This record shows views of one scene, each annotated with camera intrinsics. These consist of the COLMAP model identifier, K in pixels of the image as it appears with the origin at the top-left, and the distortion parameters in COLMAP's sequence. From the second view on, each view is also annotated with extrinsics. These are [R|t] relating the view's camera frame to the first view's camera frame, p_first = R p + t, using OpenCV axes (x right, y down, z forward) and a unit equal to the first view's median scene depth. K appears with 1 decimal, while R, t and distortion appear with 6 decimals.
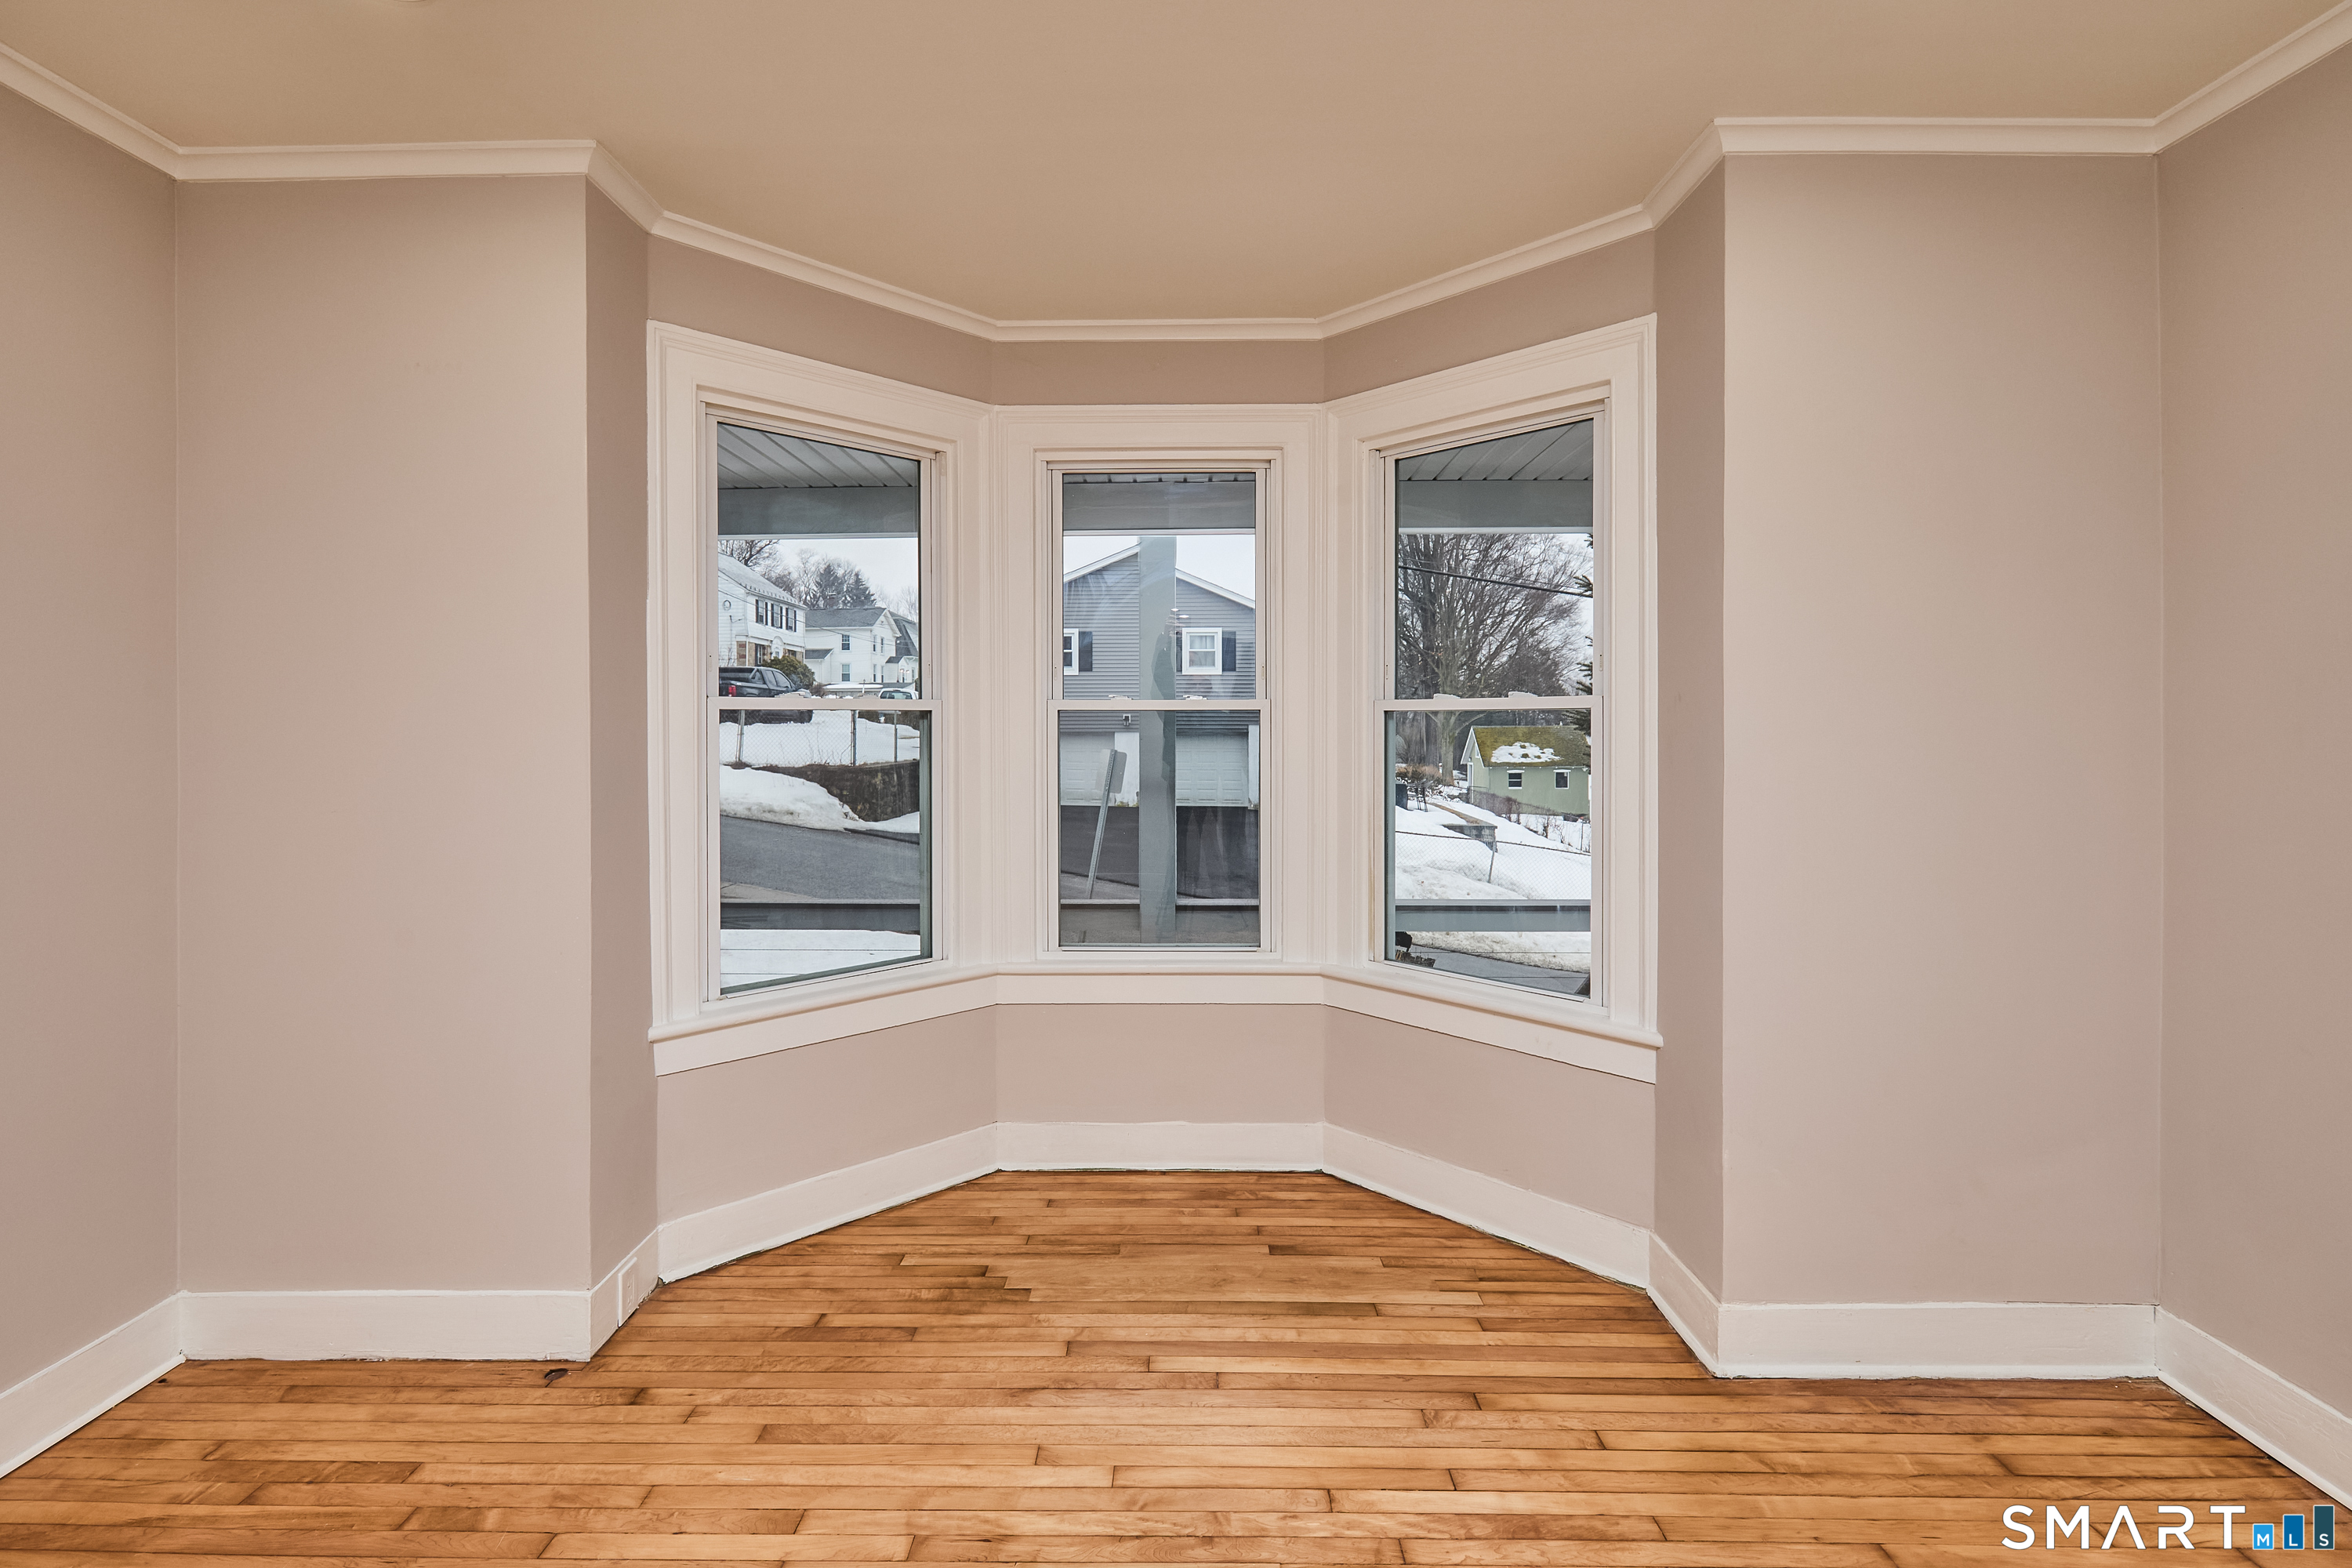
lens RADIAL K [[1080.8, 0, 1177.2], [0, 1080.8, 789.3], [0, 0, 1]] dist [0.001991, -0.000529]
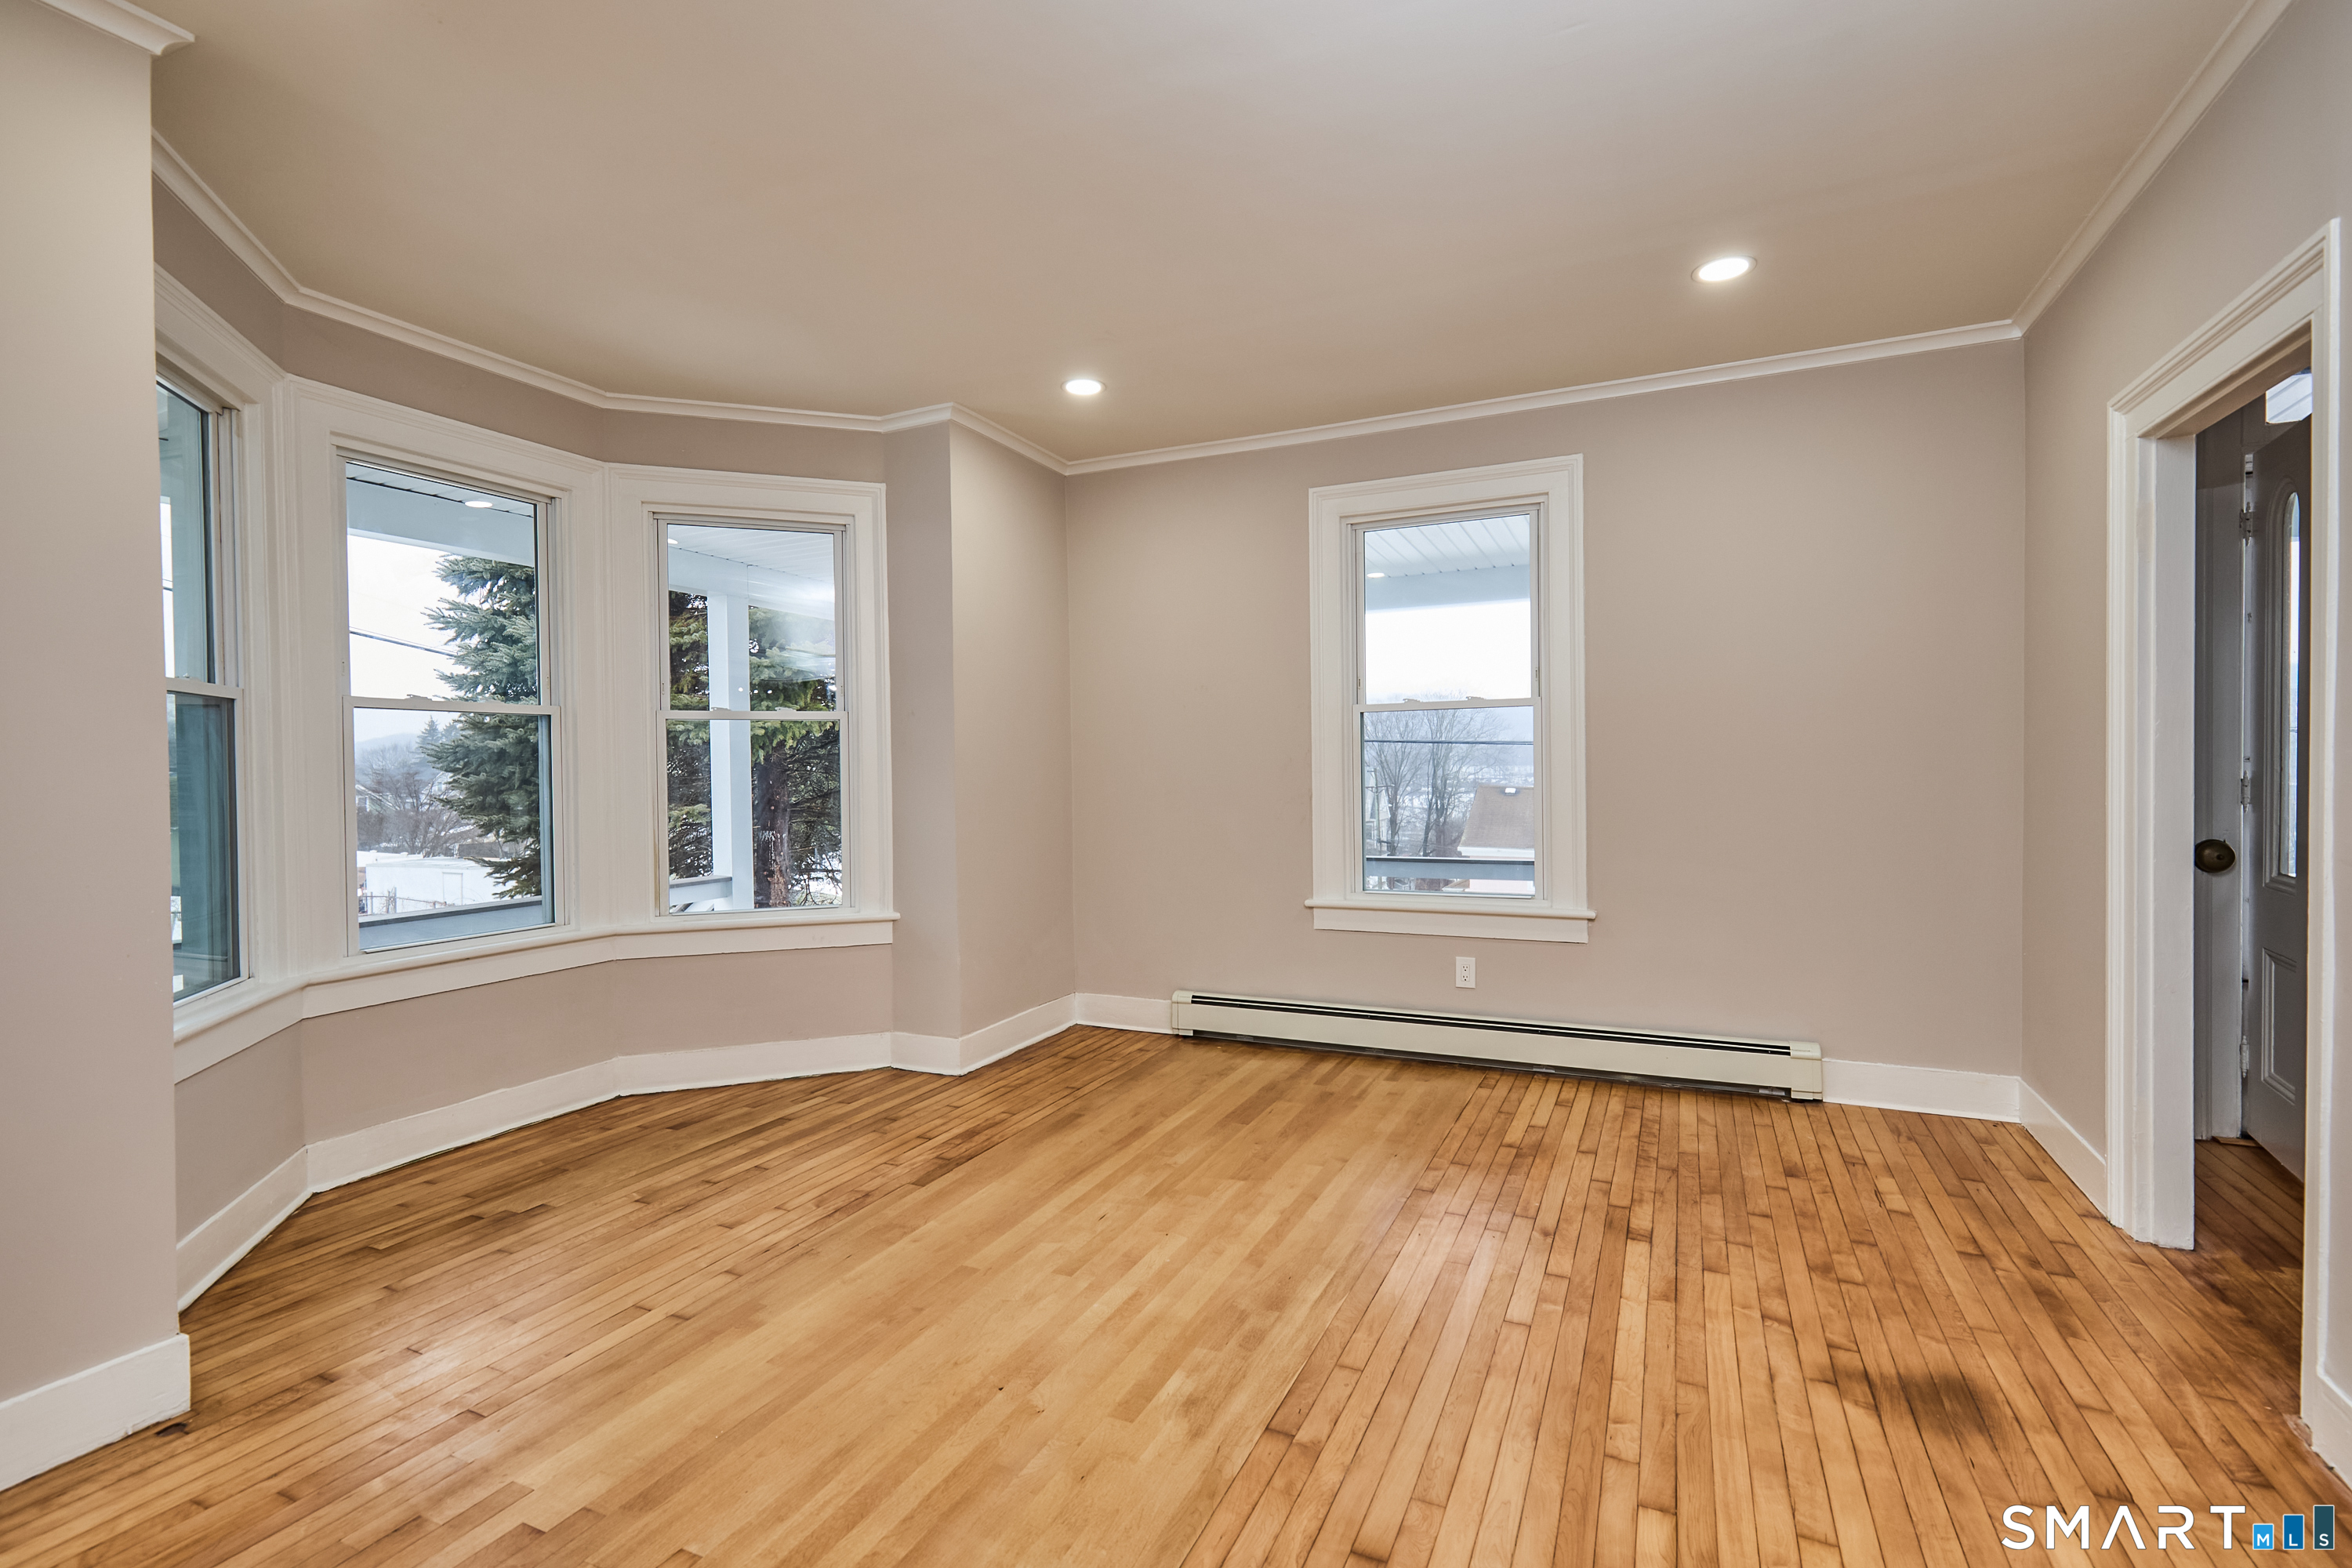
lens RADIAL K [[1080.8, 0, 1178.4], [0, 1080.8, 794.6], [0, 0, 1]] dist [0.001991, -0.000529]
pose [[0.407191, -0.026761, 0.912951, -0.935771], [0.064169, 0.997939, 0.000632, 0.066425], [-0.911086, 0.058325, 0.408069, -0.129393]]
